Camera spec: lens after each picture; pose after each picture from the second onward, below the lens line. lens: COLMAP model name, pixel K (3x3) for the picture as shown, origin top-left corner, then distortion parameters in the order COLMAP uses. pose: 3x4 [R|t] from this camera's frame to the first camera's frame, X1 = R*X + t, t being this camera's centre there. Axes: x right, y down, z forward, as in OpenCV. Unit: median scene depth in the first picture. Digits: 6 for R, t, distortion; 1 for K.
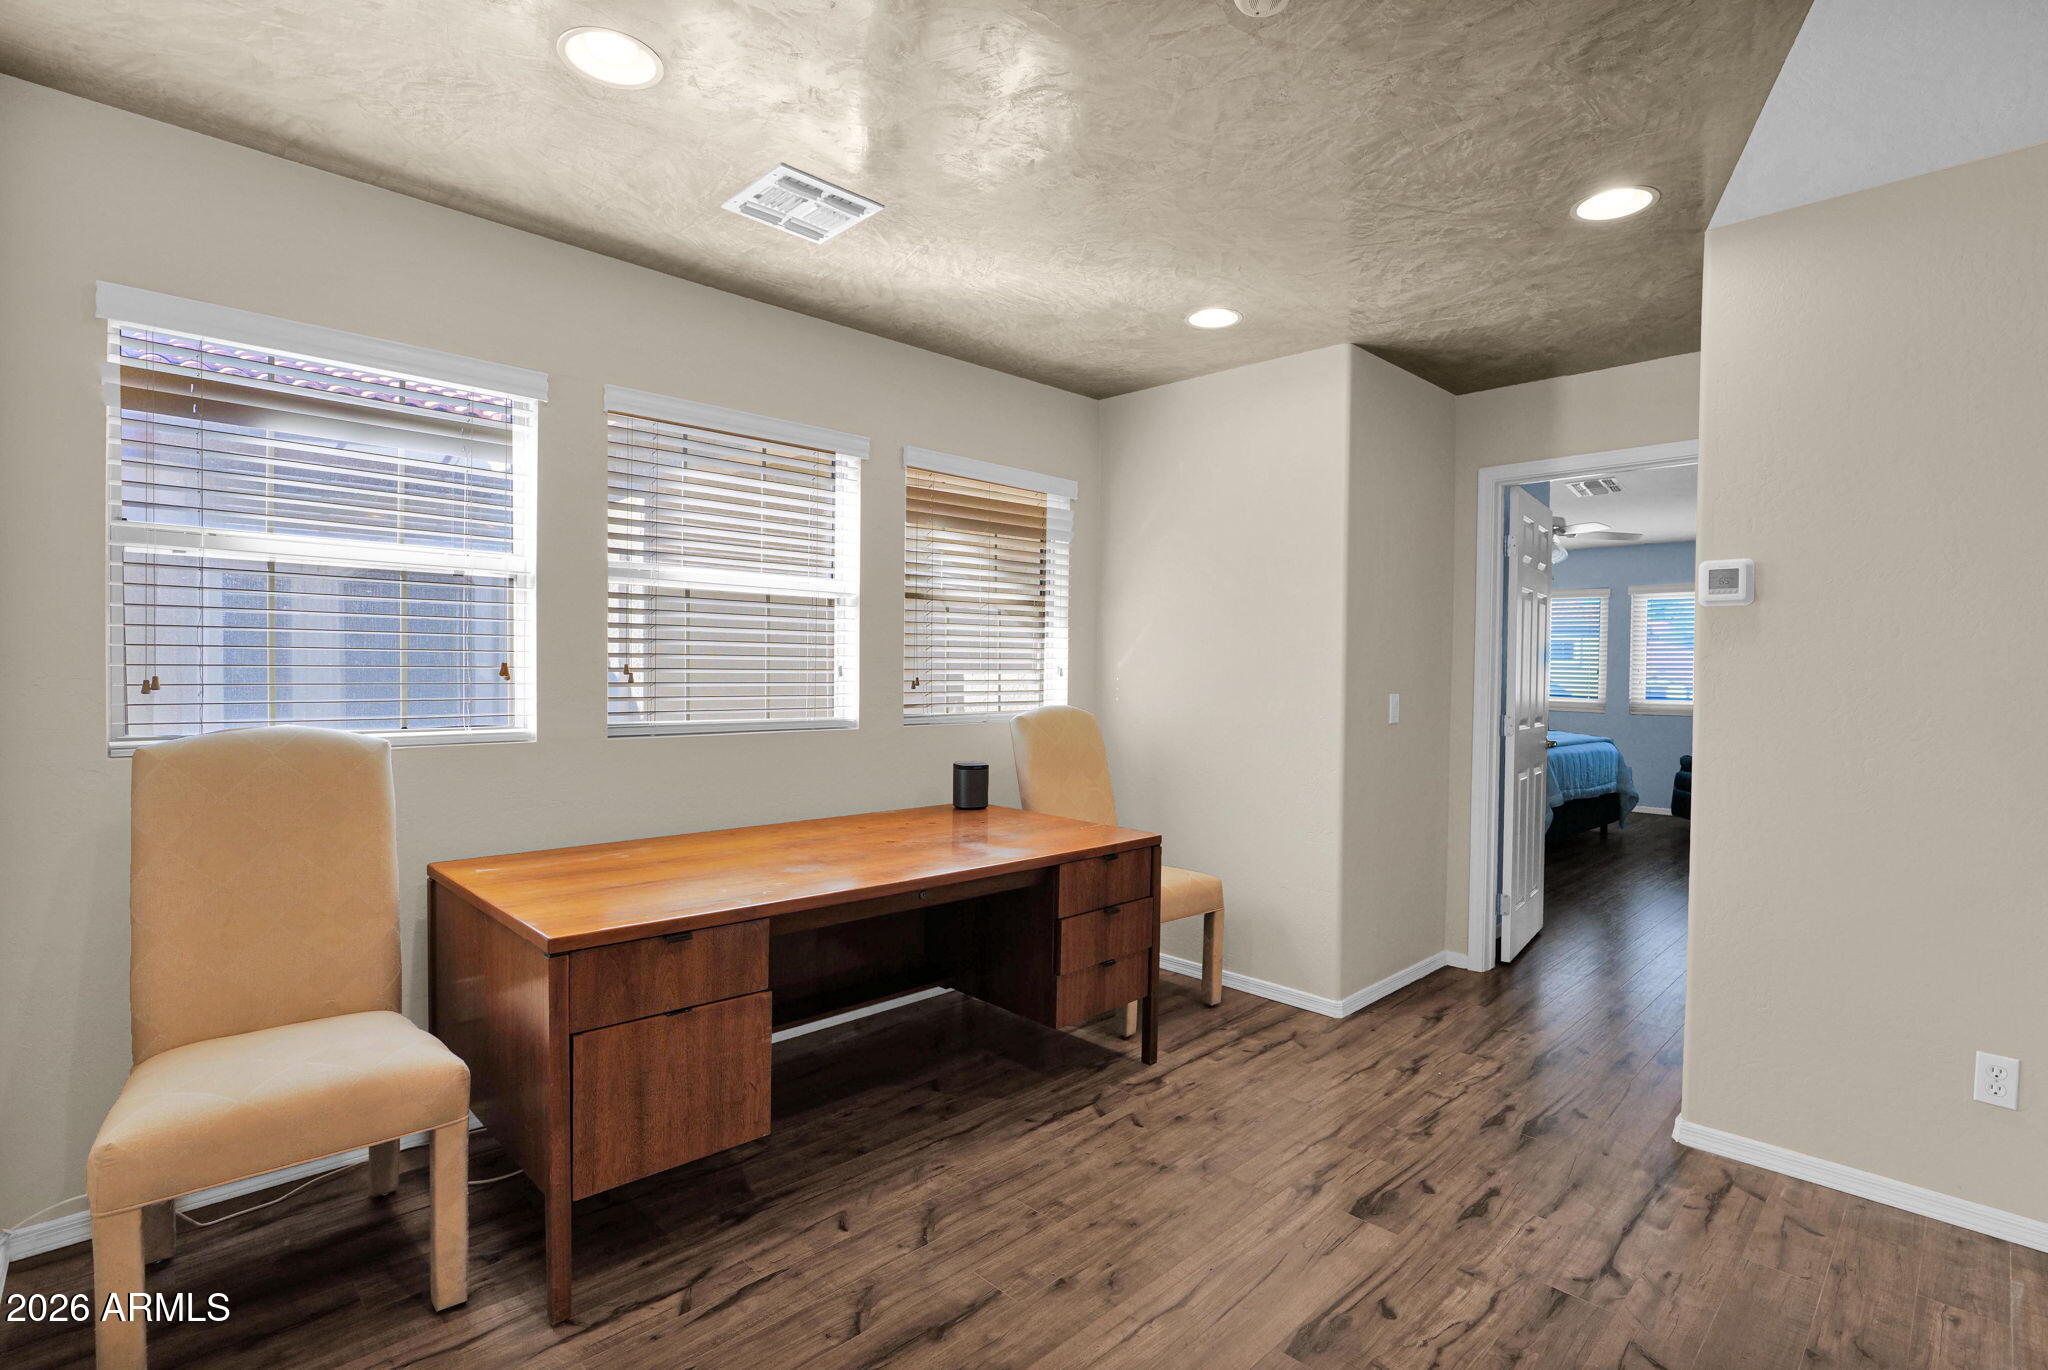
lens RADIAL K [[967.3, 0, 1039.0], [0, 967.3, 669.8], [0, 0, 1]] dist [-0.011997, 0.003538]
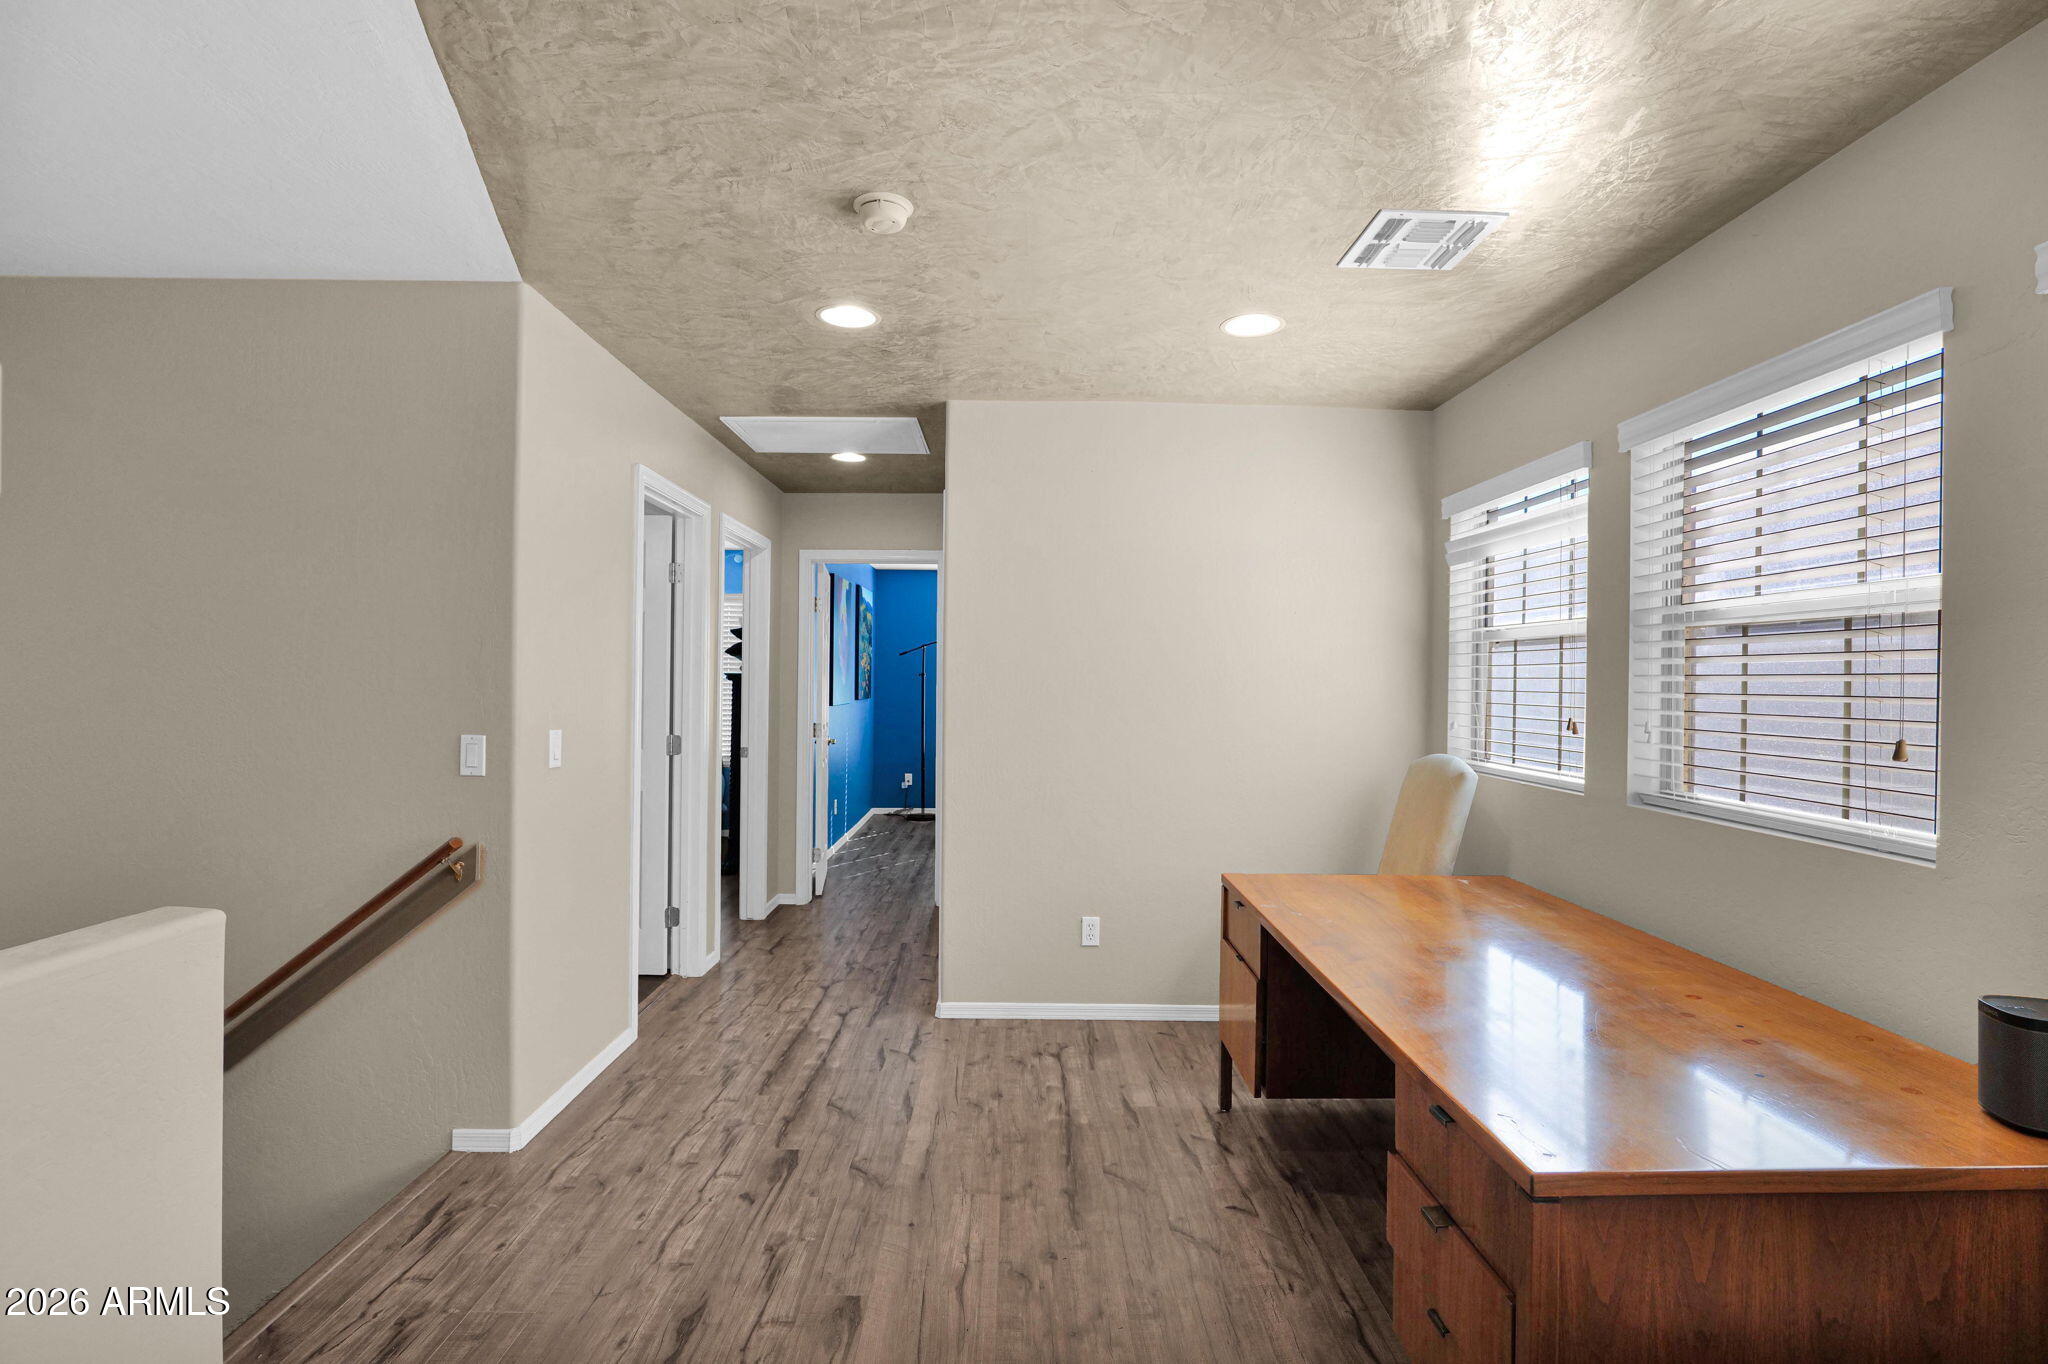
lens RADIAL K [[967.3, 0, 1035.1], [0, 967.3, 689.9], [0, 0, 1]] dist [-0.011997, 0.003538]
pose [[-0.688995, -0.012019, -0.724666, 0.877658], [-0.023829, 0.999698, 0.006075, -0.046306], [0.724374, 0.021454, -0.689074, 1.760169]]
